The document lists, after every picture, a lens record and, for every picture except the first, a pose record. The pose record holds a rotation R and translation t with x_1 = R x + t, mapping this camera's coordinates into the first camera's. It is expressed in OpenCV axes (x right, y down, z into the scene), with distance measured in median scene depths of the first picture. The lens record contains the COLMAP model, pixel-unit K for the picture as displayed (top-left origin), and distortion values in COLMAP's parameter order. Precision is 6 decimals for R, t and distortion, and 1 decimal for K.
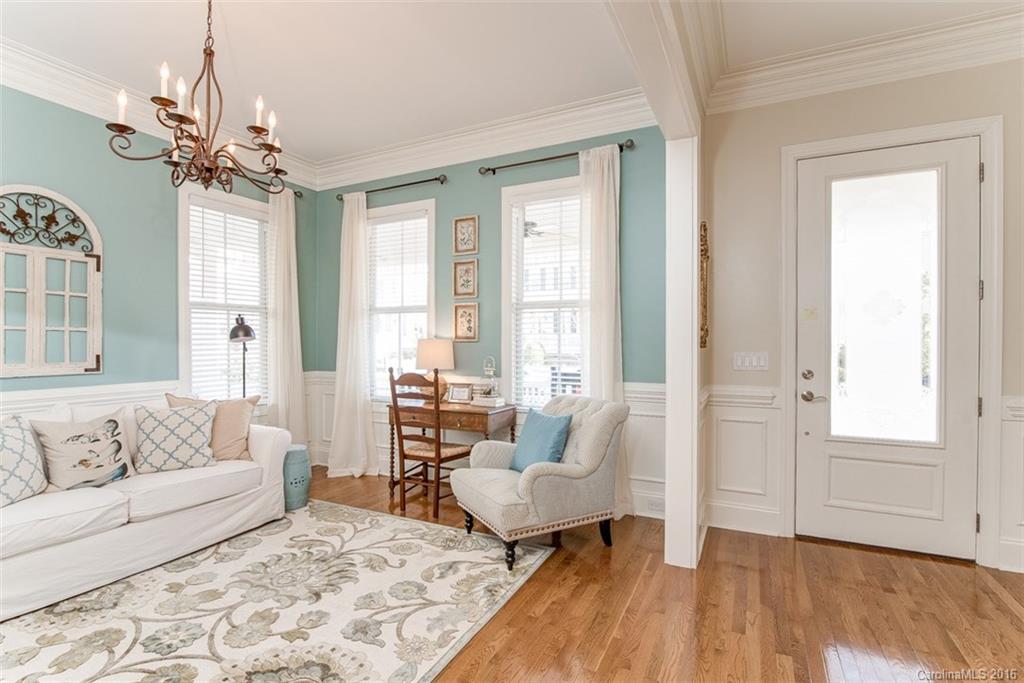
lens RADIAL K [[491.1, 0, 509.7], [0, 491.1, 344.1], [0, 0, 1]] dist [-0.020219, -0.000279]
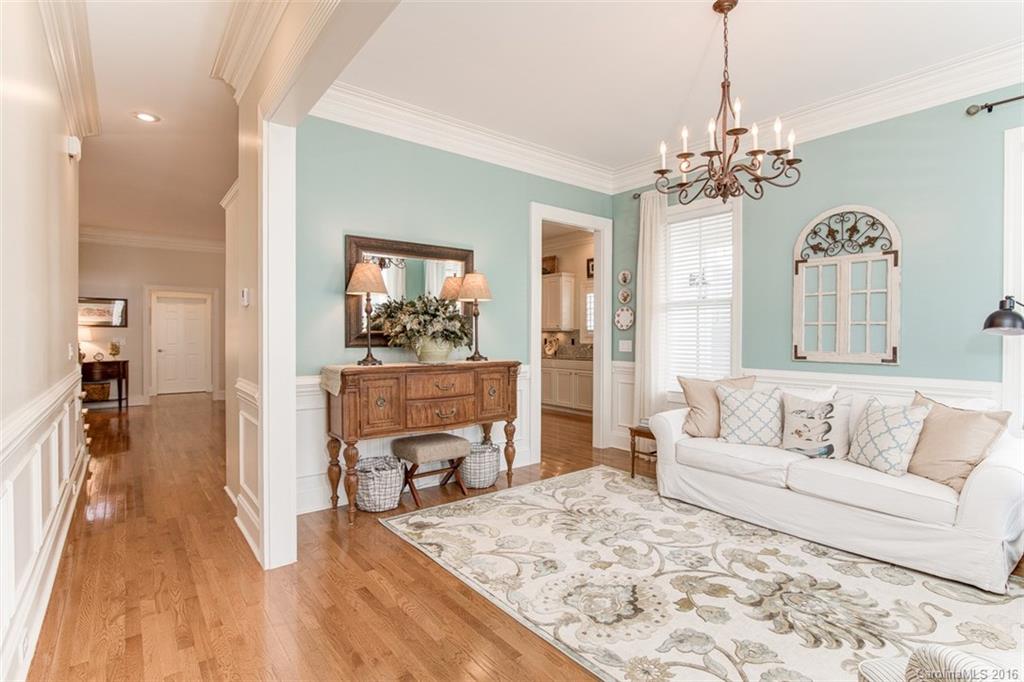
lens RADIAL K [[491.1, 0, 504.6], [0, 491.1, 340.2], [0, 0, 1]] dist [-0.020219, -0.000279]
pose [[-0.435037, 0.009764, -0.900360, 0.470434], [-0.006938, 0.999875, 0.014195, -0.001169], [0.900386, 0.012422, -0.434915, 0.737664]]
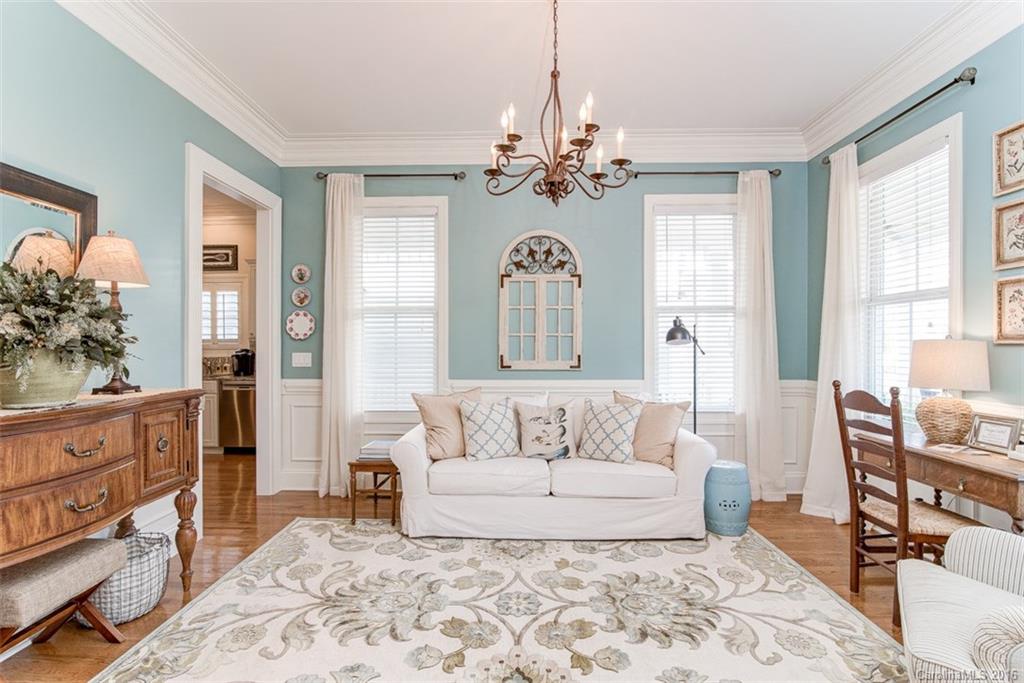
lens RADIAL K [[491.1, 0, 507.3], [0, 491.1, 345.8], [0, 0, 1]] dist [-0.020219, -0.000279]
pose [[0.418453, 0.001649, -0.908237, 0.224394], [-0.004254, 0.999991, -0.000144, -0.000455], [0.908228, 0.003924, 0.418456, 0.324034]]
